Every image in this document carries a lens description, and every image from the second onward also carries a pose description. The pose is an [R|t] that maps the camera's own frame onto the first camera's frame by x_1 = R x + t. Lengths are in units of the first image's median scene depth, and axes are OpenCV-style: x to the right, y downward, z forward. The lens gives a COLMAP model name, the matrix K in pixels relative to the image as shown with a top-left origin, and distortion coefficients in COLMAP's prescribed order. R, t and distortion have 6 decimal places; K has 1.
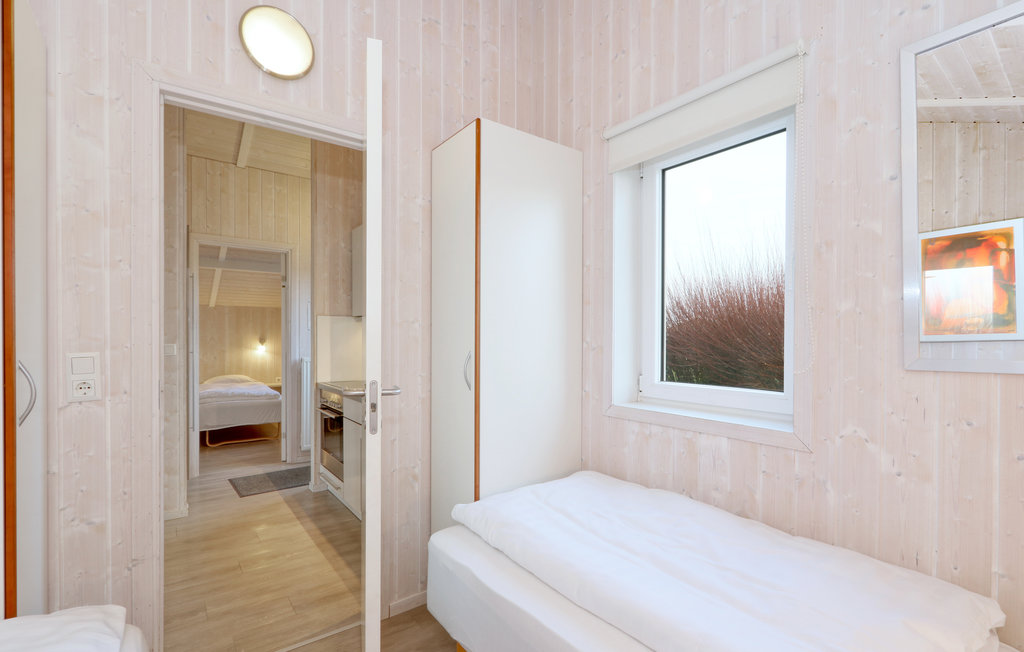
lens RADIAL K [[484.3, 0, 522.5], [0, 484.3, 336.4], [0, 0, 1]] dist [0.005263, -0.001741]
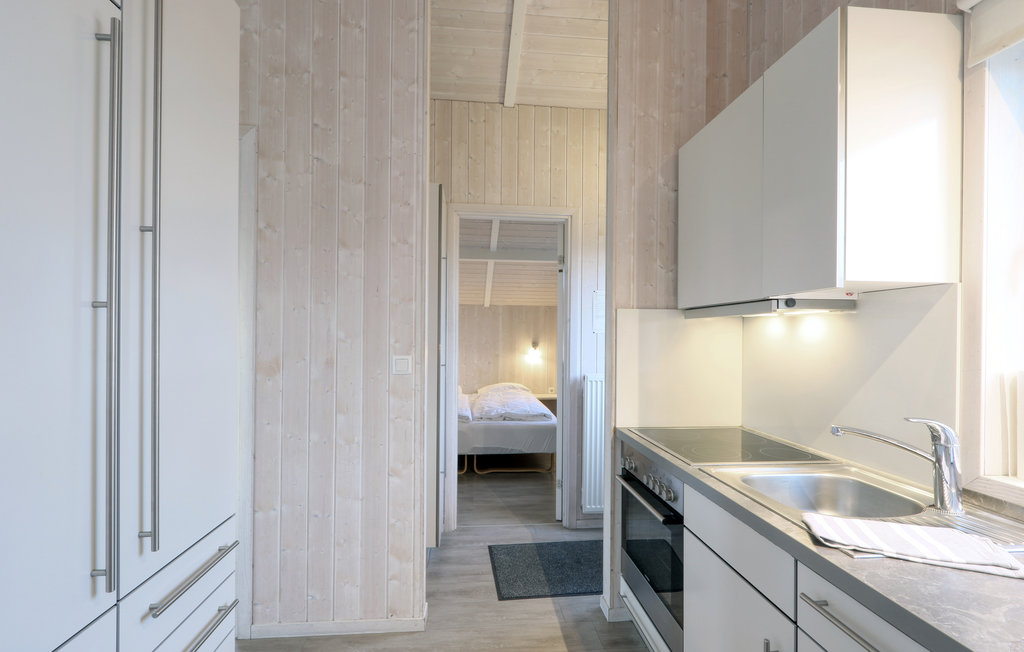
lens RADIAL K [[484.3, 0, 498.0], [0, 484.3, 346.6], [0, 0, 1]] dist [0.005263, -0.001741]
pose [[0.839293, 0.017335, -0.543402, -0.199654], [-0.007381, 0.999763, 0.020492, -0.007858], [0.543629, -0.013188, 0.839222, 0.386960]]
